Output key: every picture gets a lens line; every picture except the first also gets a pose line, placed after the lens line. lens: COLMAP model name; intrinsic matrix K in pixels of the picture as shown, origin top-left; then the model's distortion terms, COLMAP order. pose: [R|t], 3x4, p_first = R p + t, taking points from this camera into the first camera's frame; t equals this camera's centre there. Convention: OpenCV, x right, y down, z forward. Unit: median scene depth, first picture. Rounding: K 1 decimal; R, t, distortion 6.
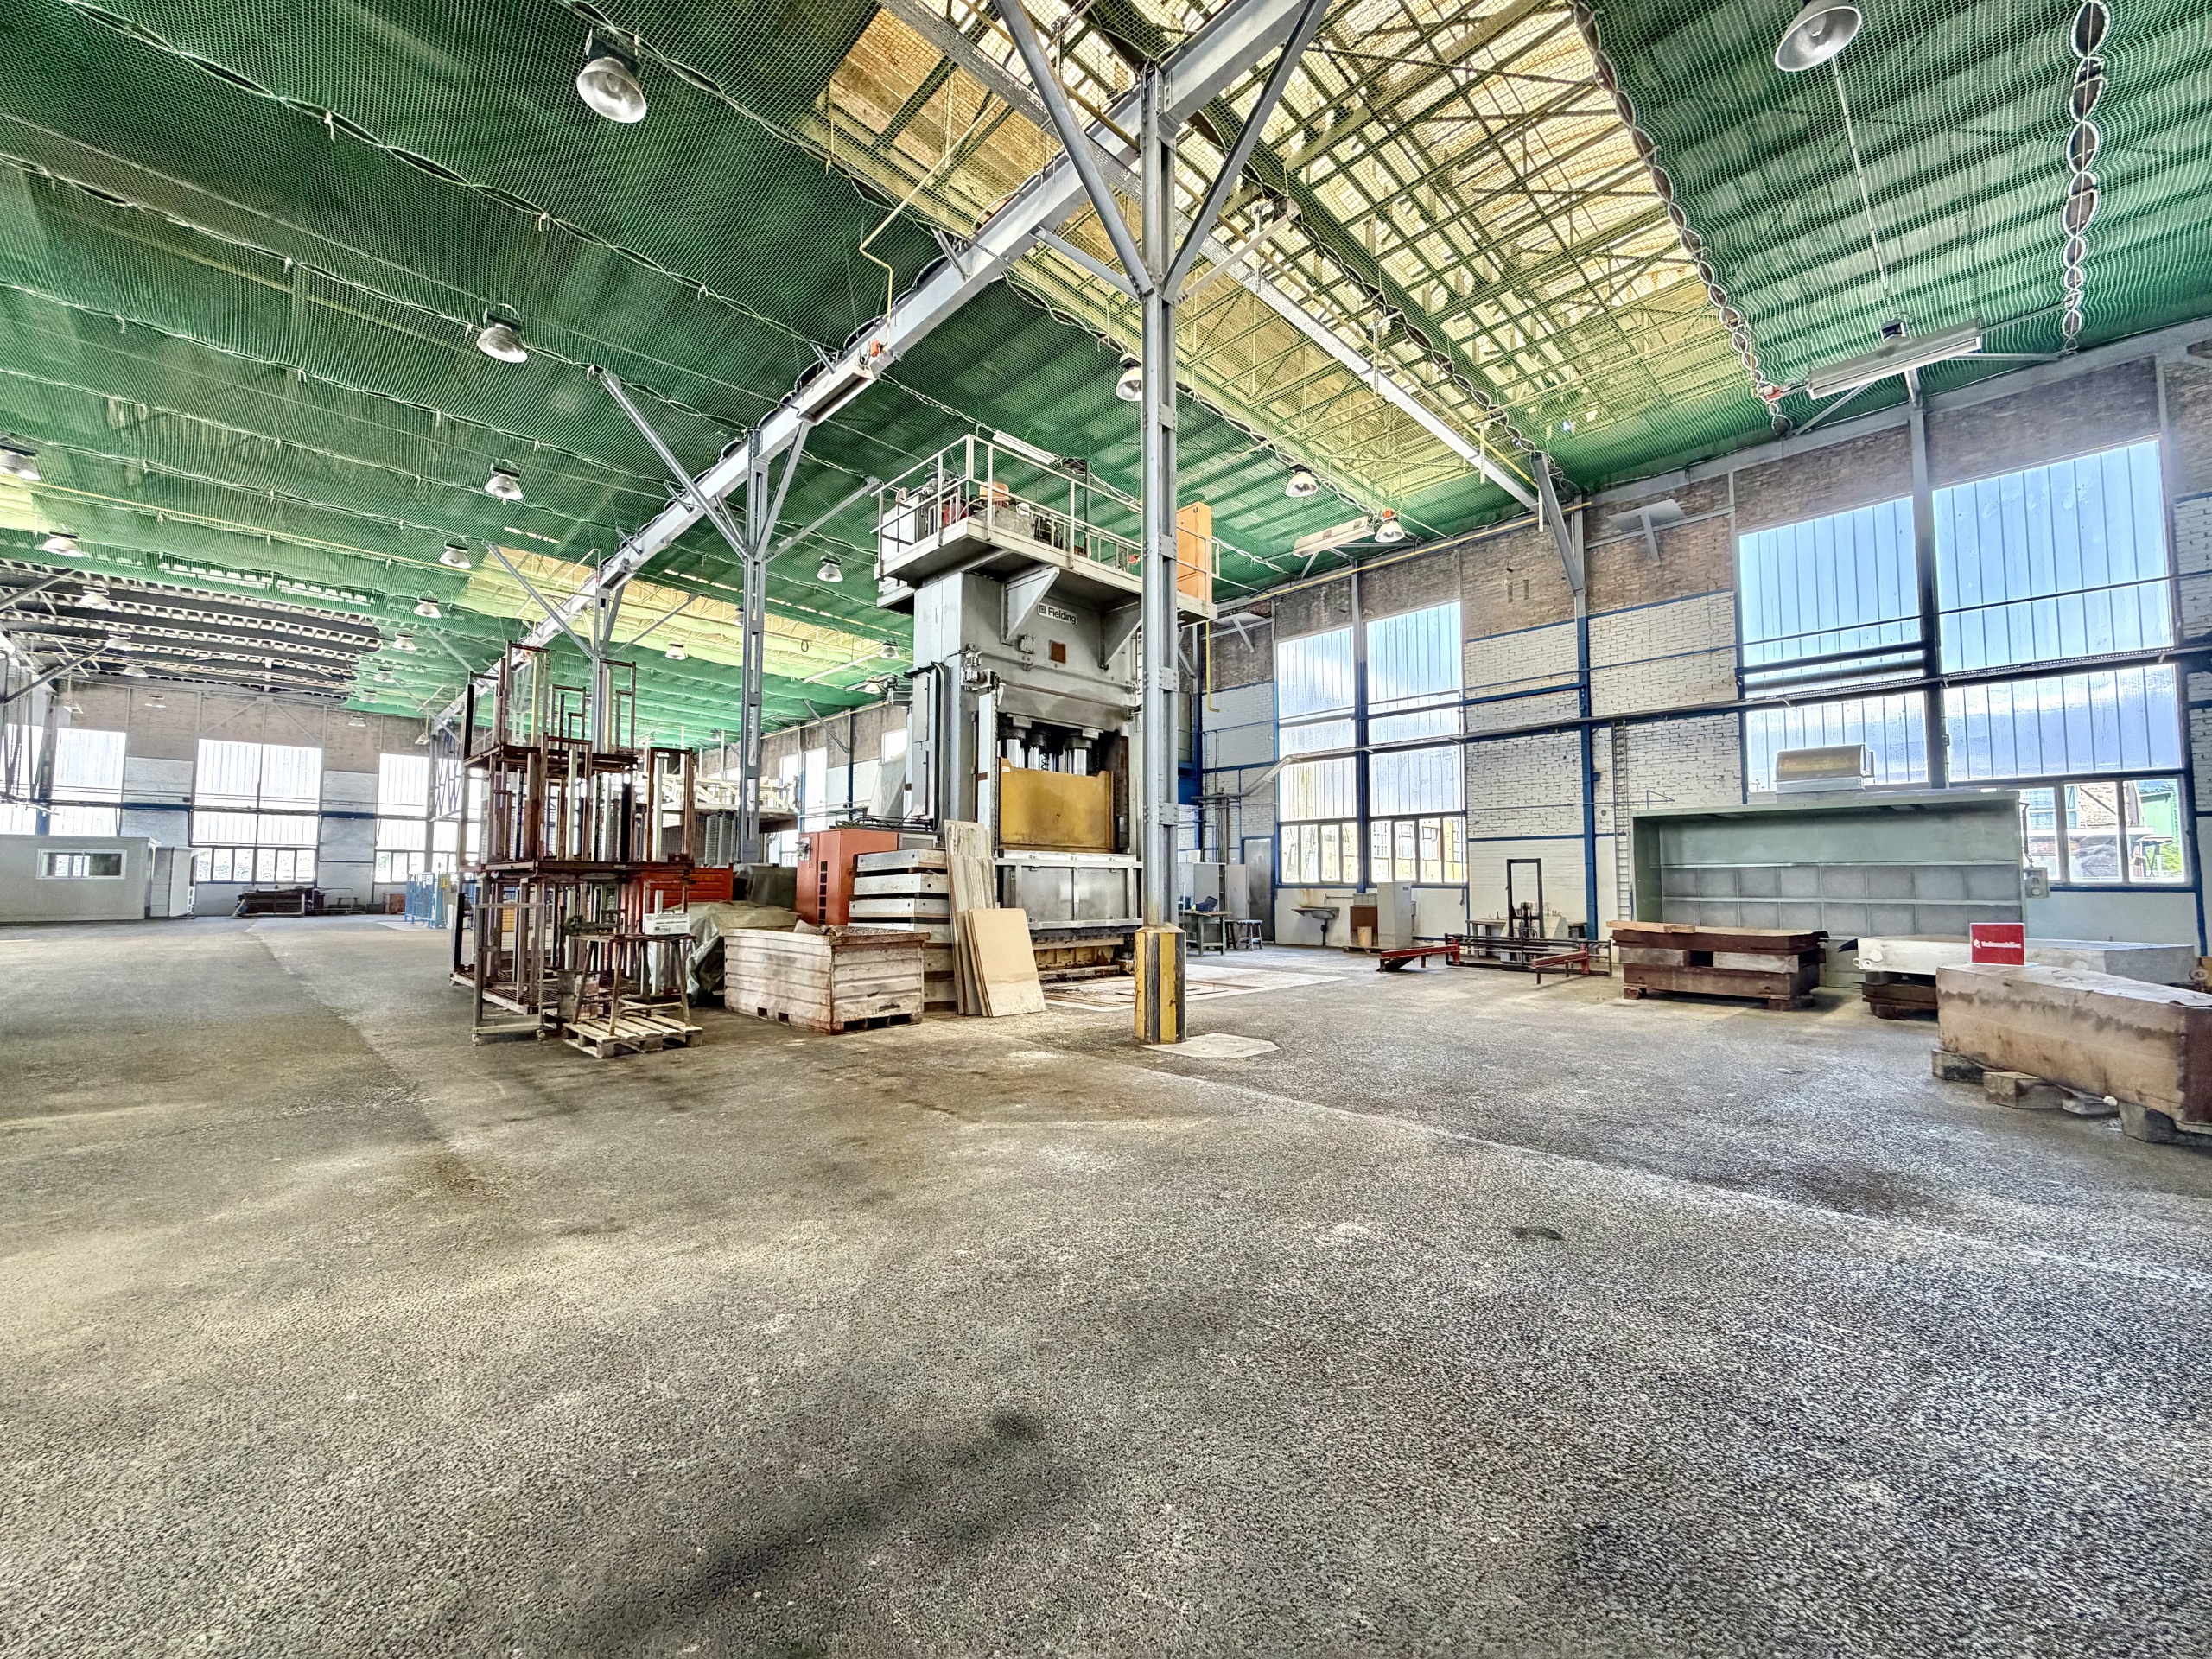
lens RADIAL K [[884.9, 0, 1099.7], [0, 884.9, 827.2], [0, 0, 1]] dist [-0.002038, -0.000215]
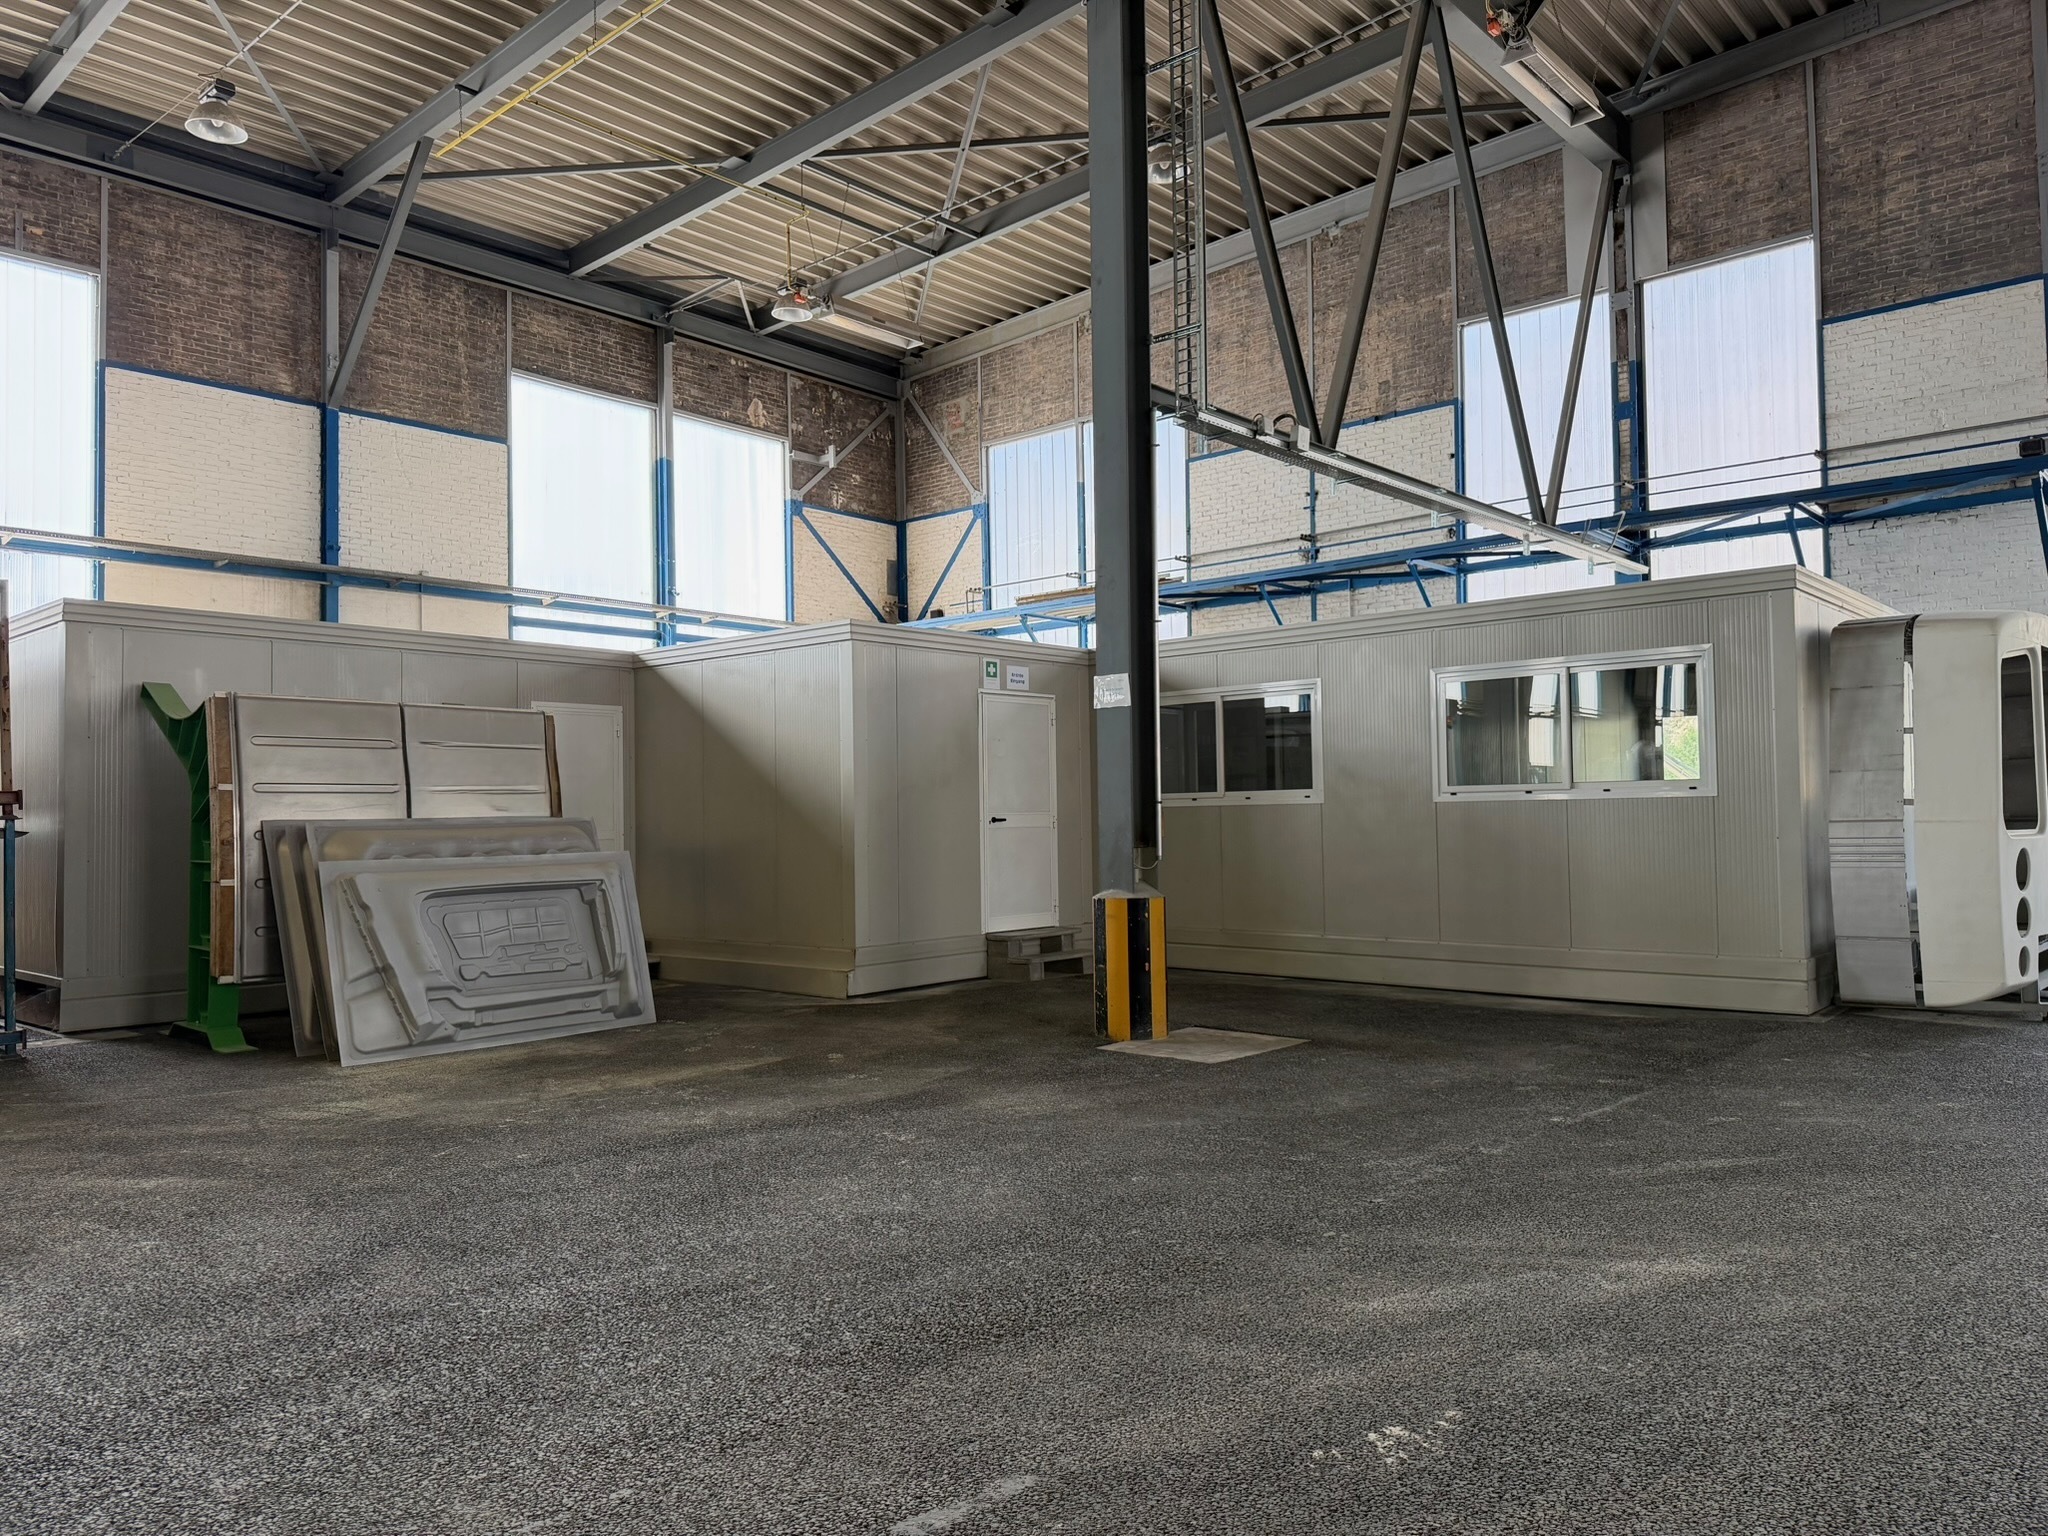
lens RADIAL K [[1442.0, 0, 1024.0], [0, 1442.0, 768.0], [0, 0, 1]] dist [0.070415, -0.108303]
pose [[0.070496, -0.029776, -0.997068, -0.684742], [0.078627, 0.996610, -0.024203, 0.041358], [0.994408, -0.076691, 0.072598, 0.714261]]
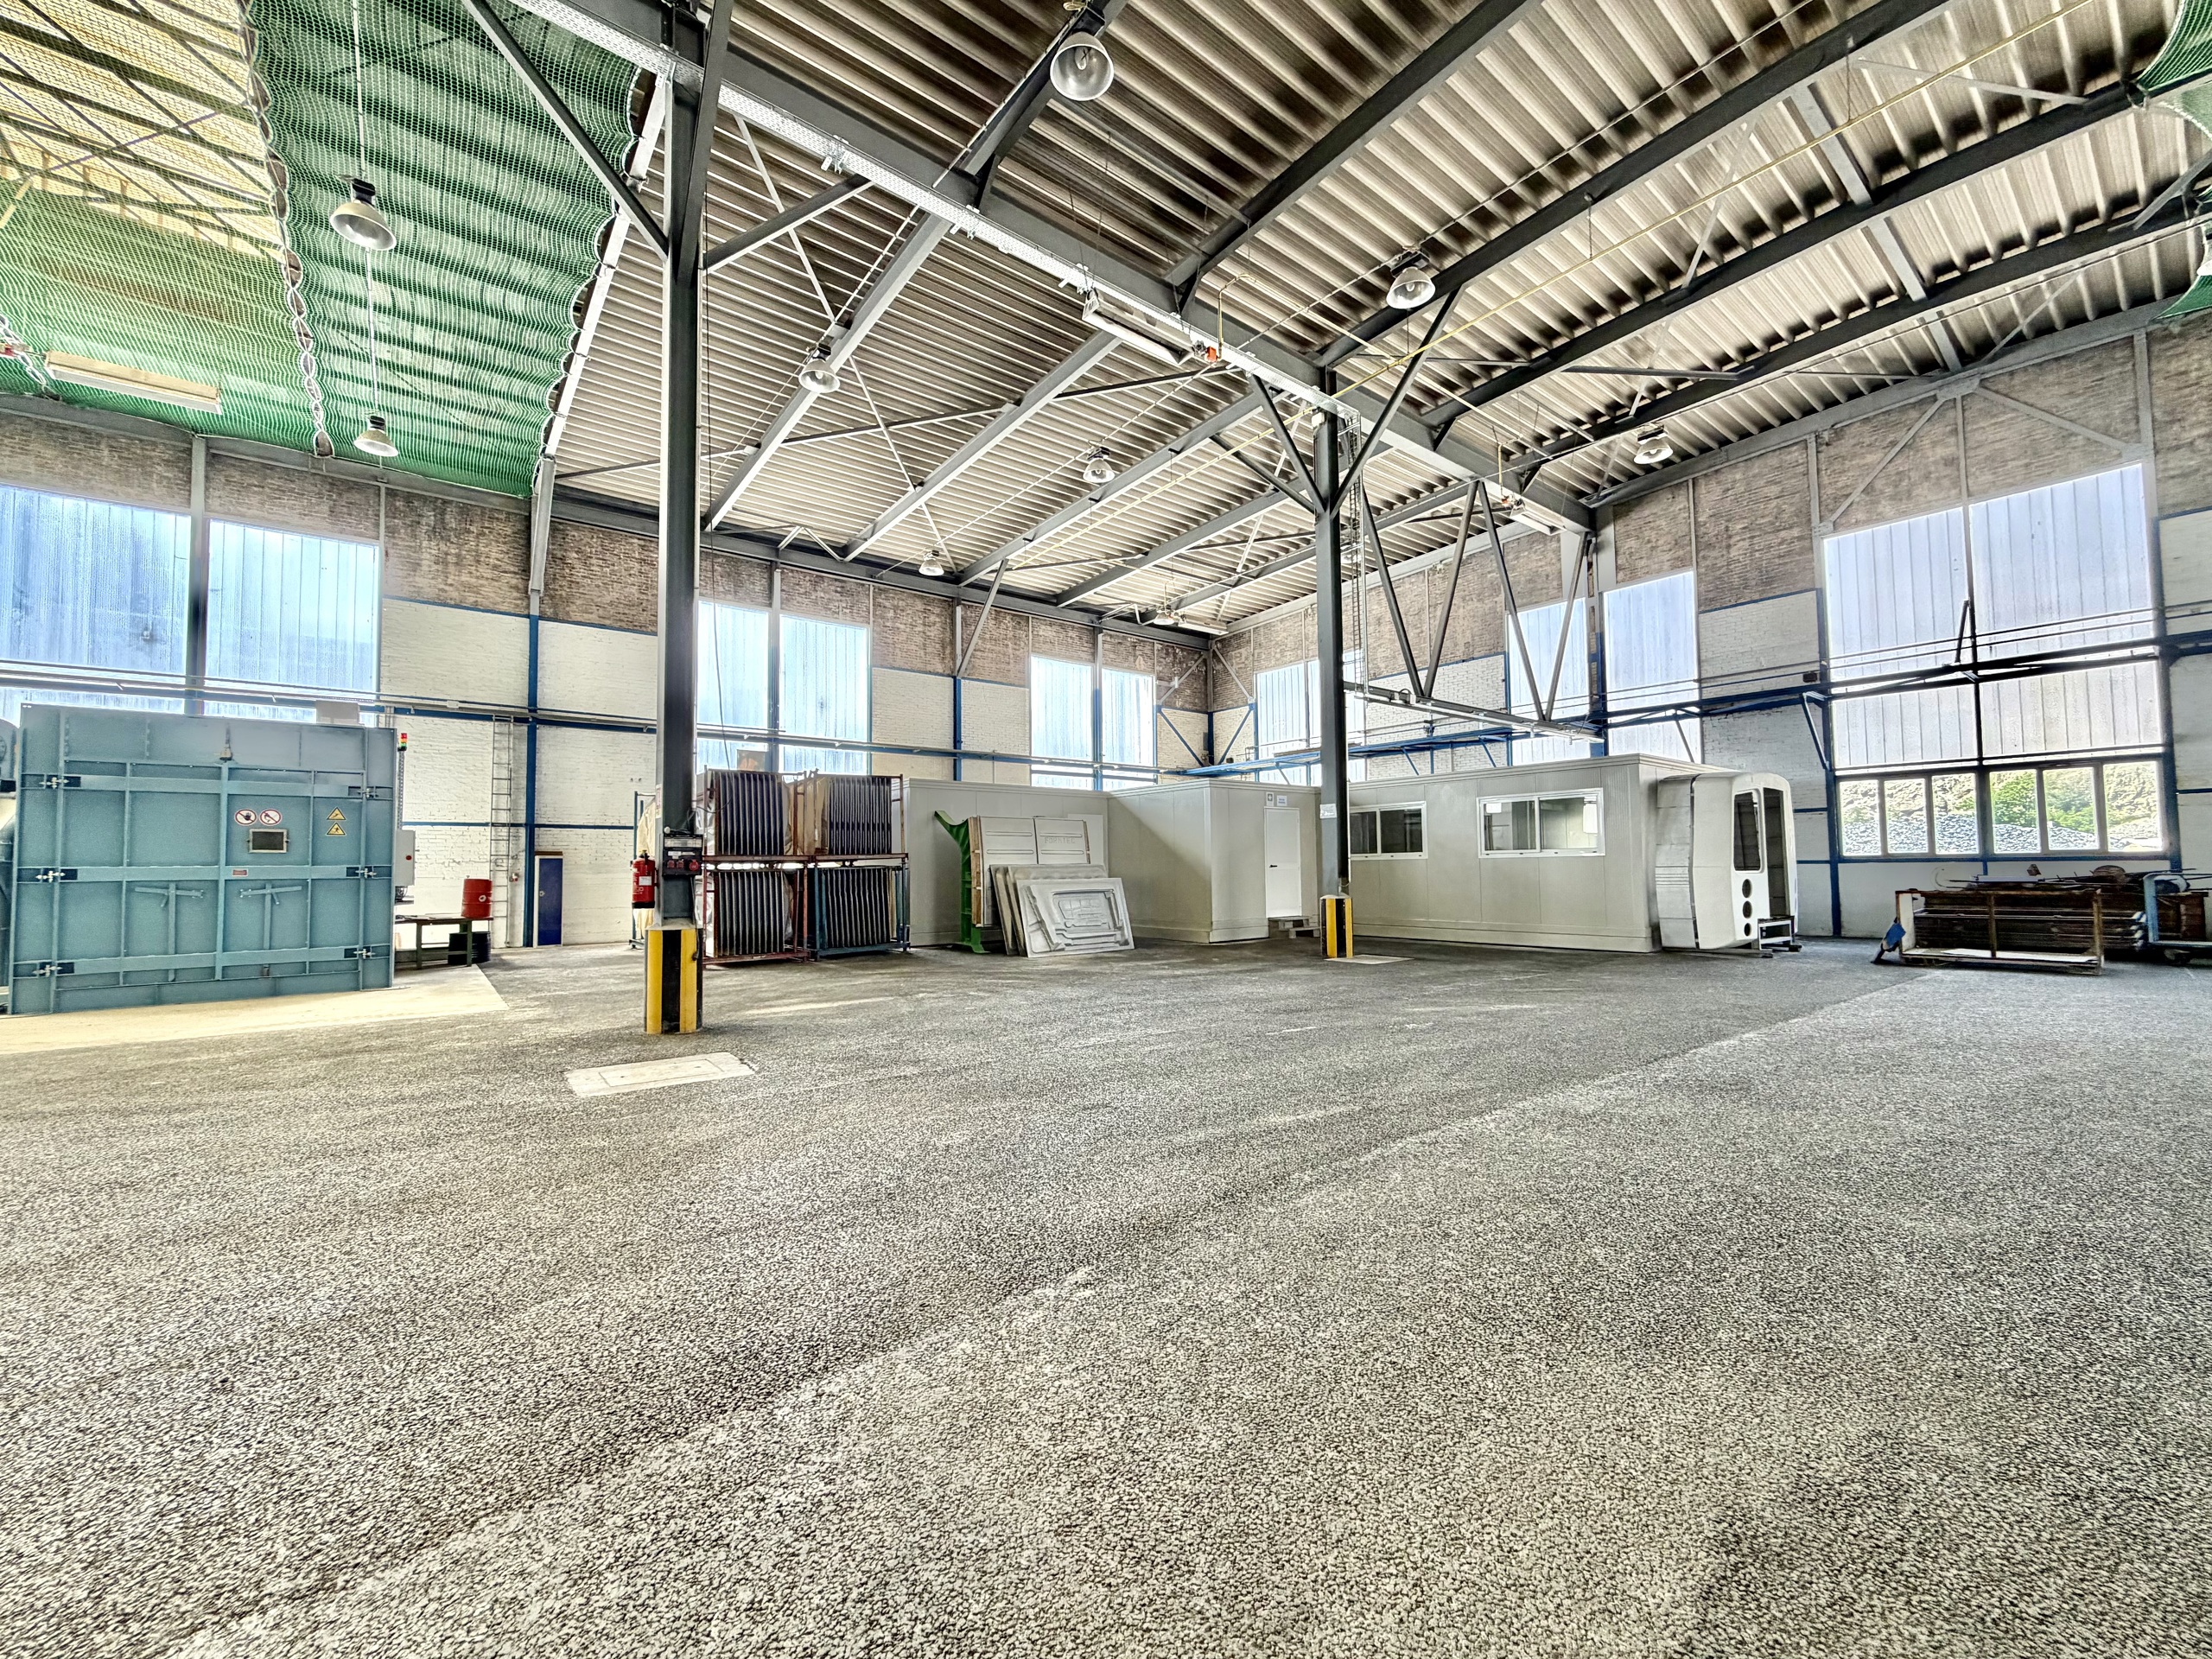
lens RADIAL K [[873.4, 0, 1105.7], [0, 873.4, 819.6], [0, 0, 1]] dist [-0.000349, 0.000084]
pose [[-0.109846, -0.051036, -0.992638, -0.565376], [0.075100, 0.995400, -0.059489, 0.041140], [0.991107, -0.081081, -0.105508, 0.695406]]
